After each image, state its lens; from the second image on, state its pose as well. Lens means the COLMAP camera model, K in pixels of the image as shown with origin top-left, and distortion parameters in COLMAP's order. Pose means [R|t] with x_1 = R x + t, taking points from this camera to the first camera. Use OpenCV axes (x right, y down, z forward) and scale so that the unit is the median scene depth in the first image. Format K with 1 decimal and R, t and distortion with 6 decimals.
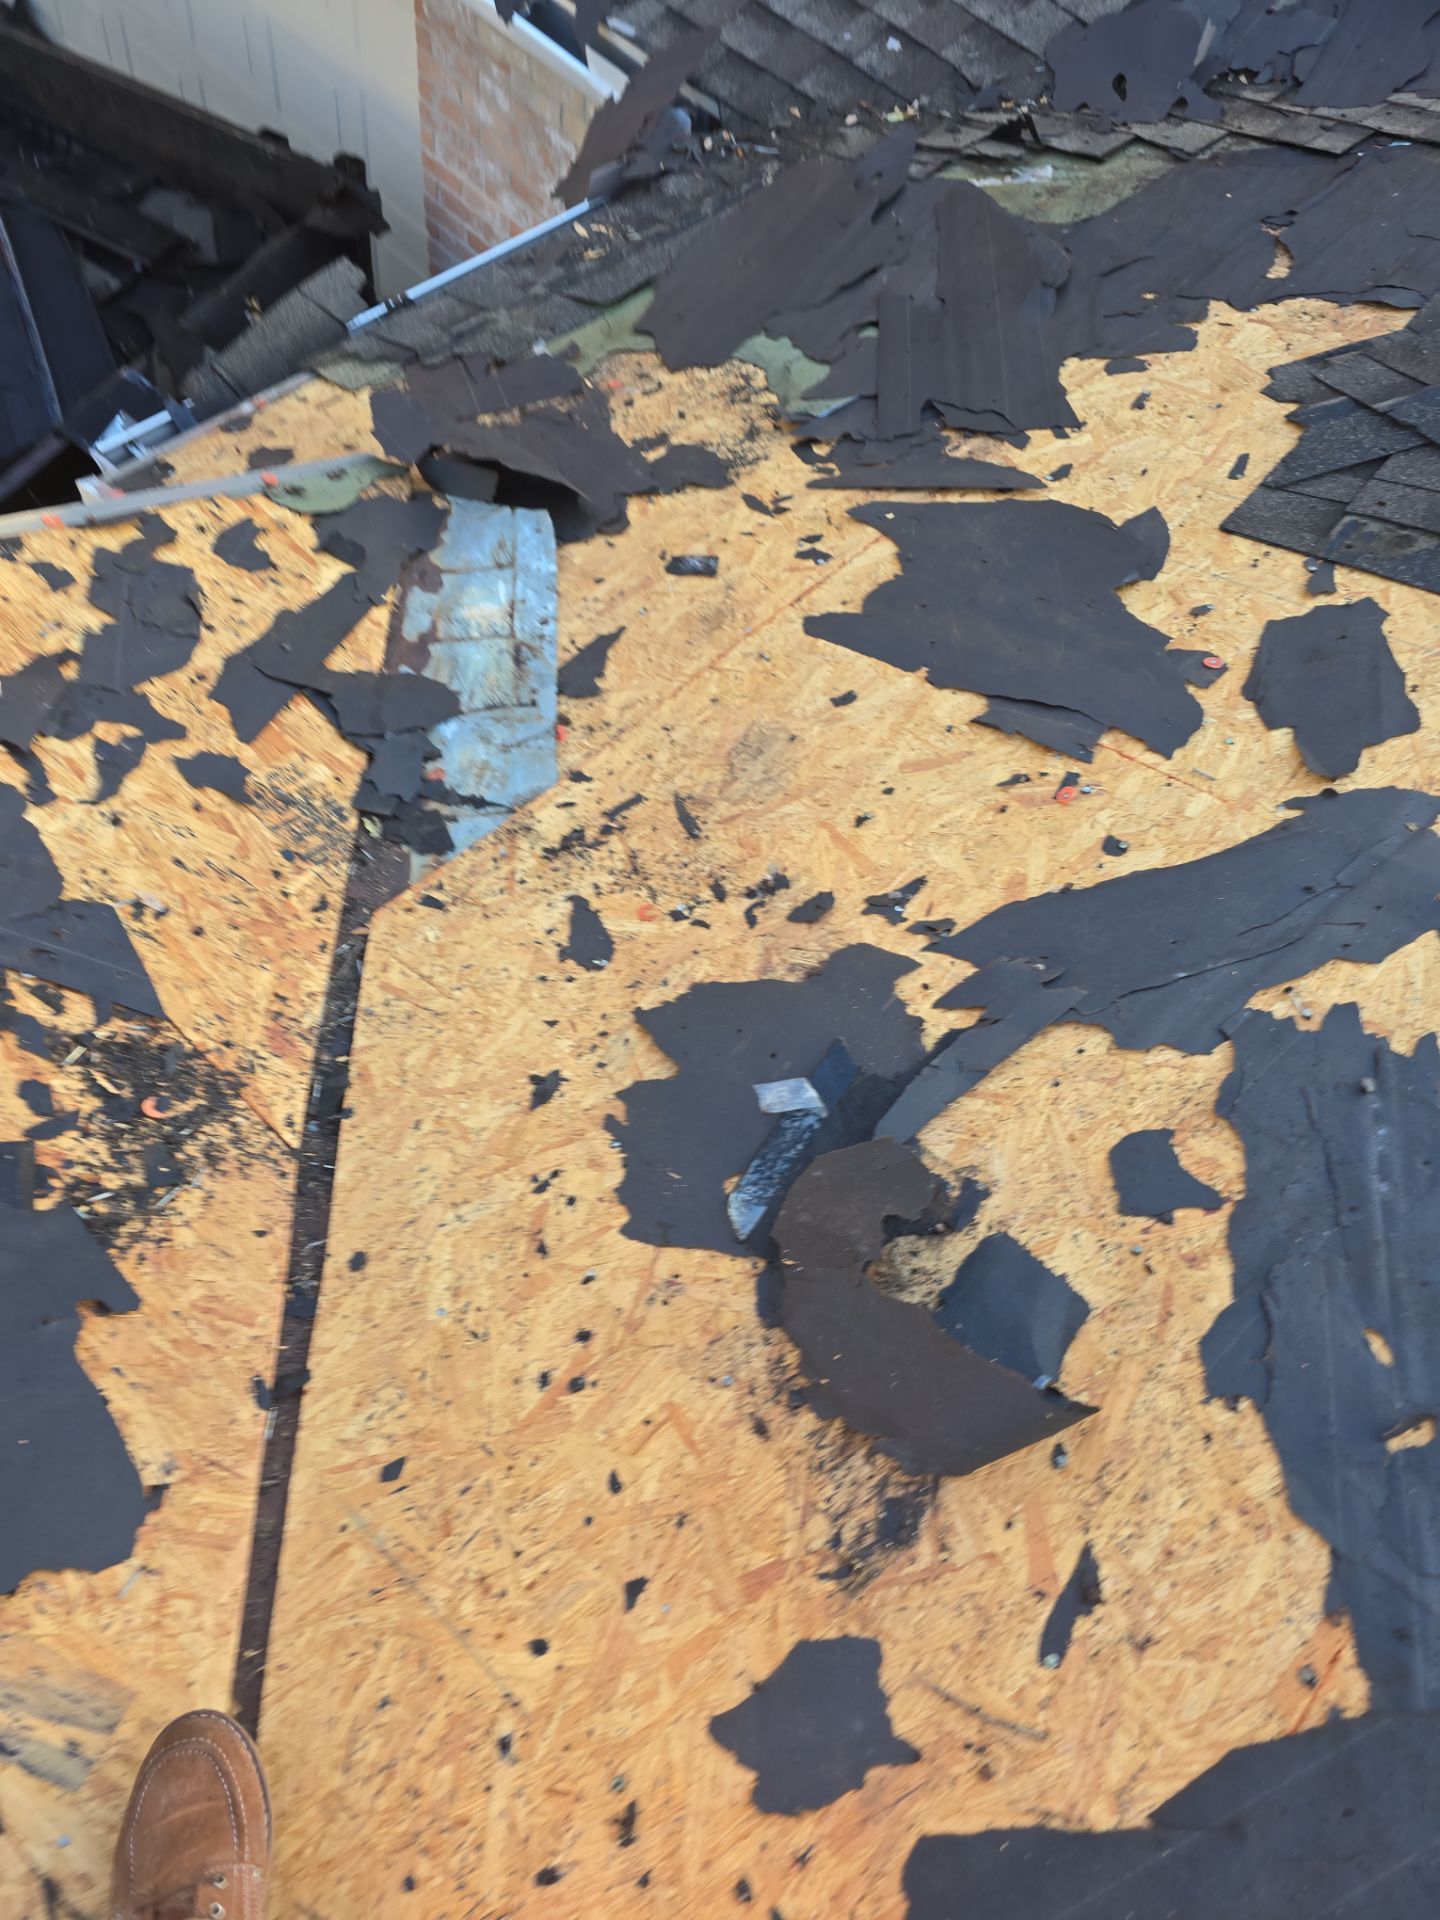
lens RADIAL K [[1301.2, 0, 762.8], [0, 1301.2, 955.5], [0, 0, 1]] dist [0.056559, -0.058612]
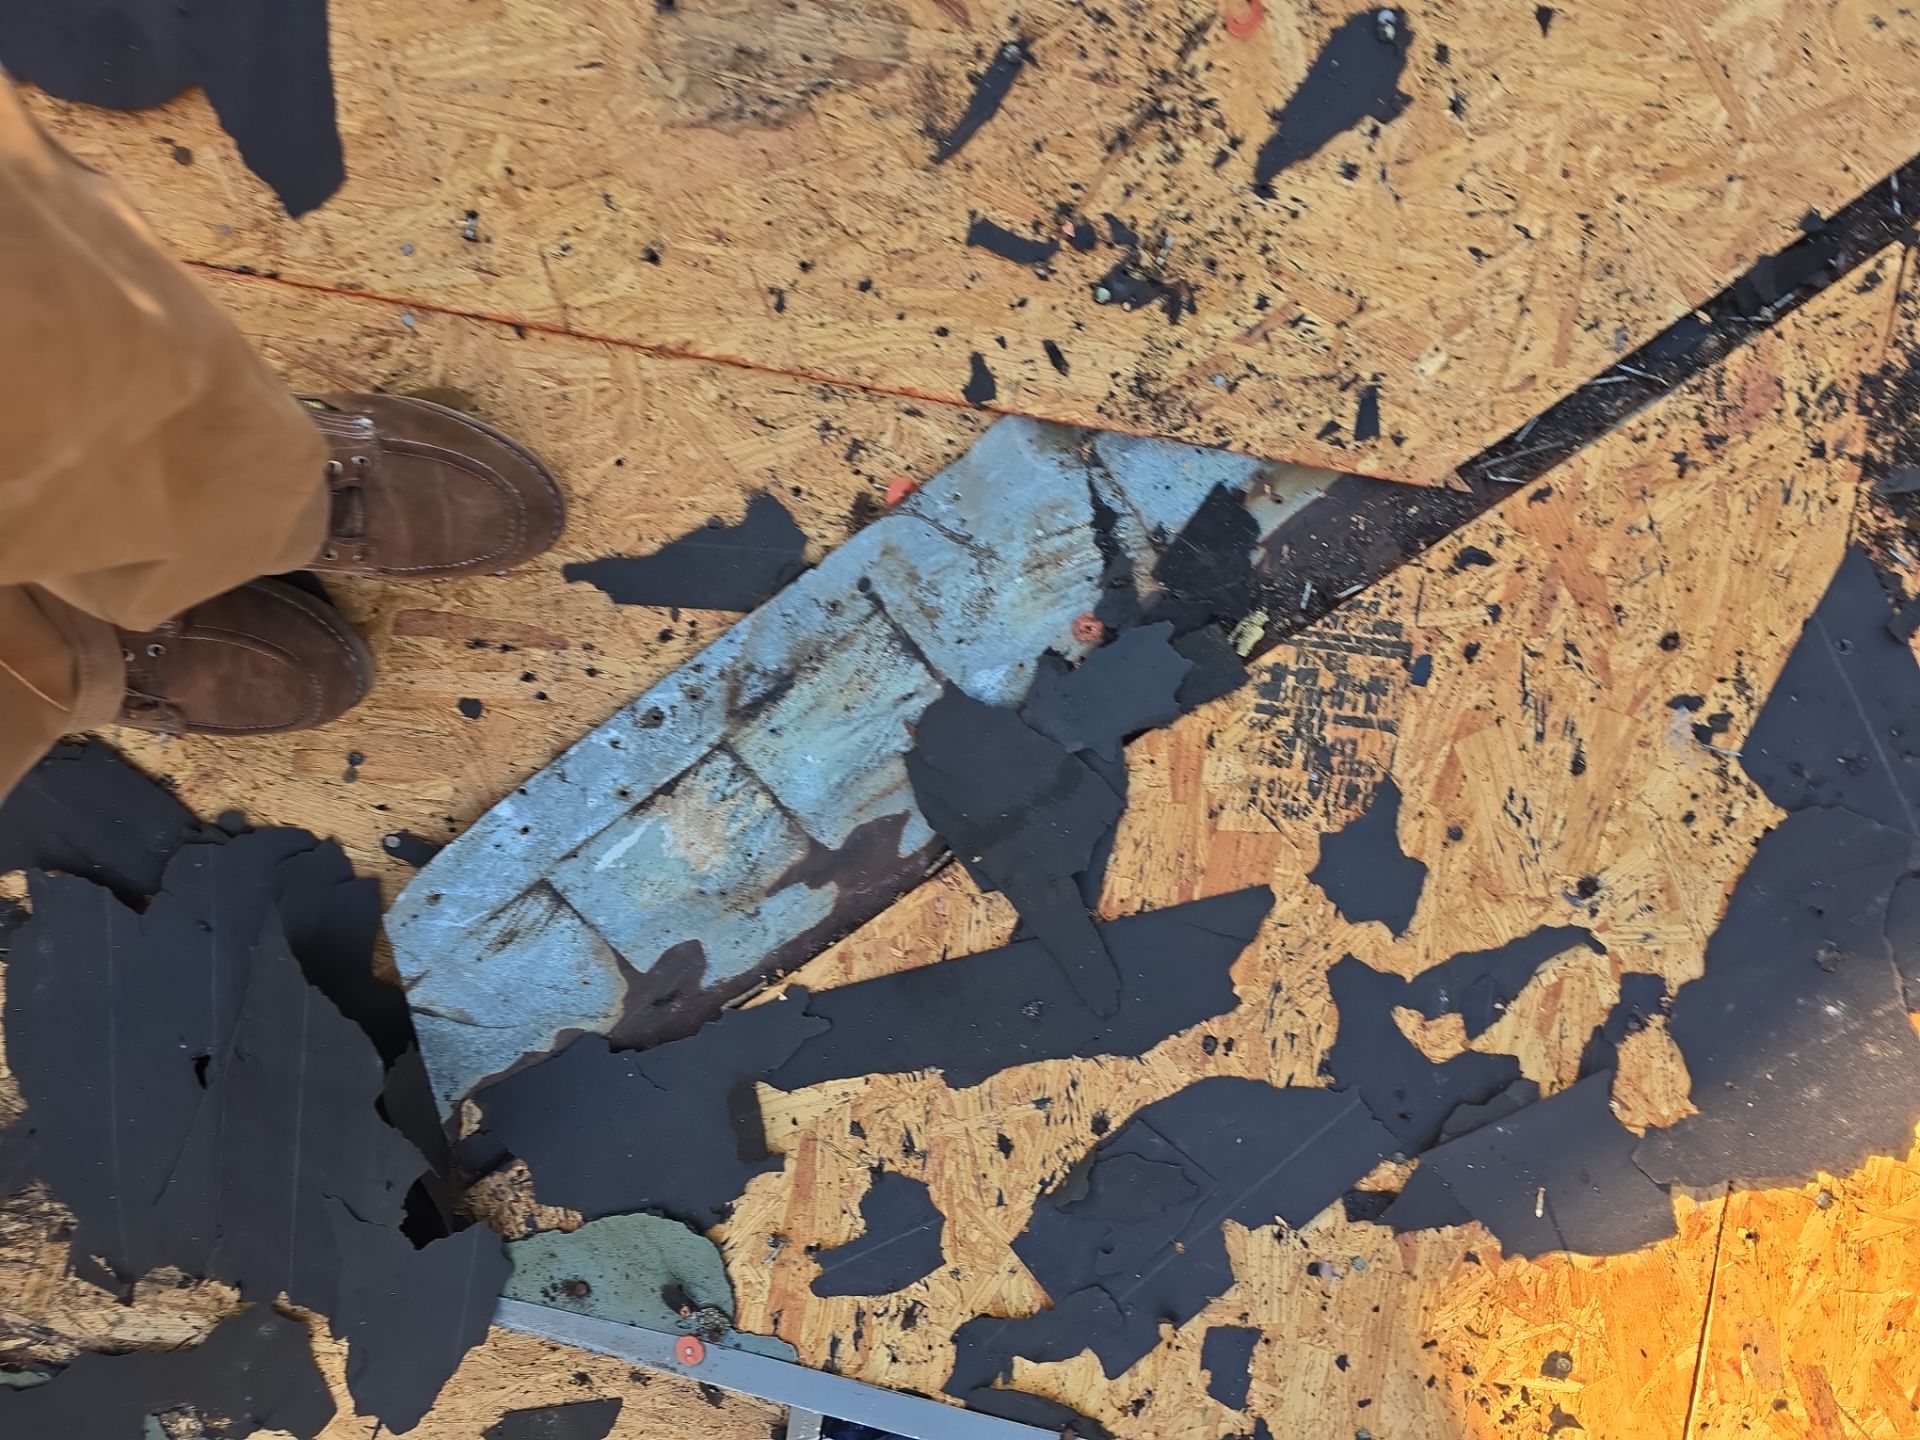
lens RADIAL K [[1301.2, 0, 965.6], [0, 1301.2, 721.1], [0, 0, 1]] dist [0.056559, -0.058612]
pose [[-0.512664, -0.796383, -0.320857, -0.082949], [0.628209, -0.602662, 0.492089, -0.495360], [-0.585260, 0.050711, 0.809258, 0.624483]]
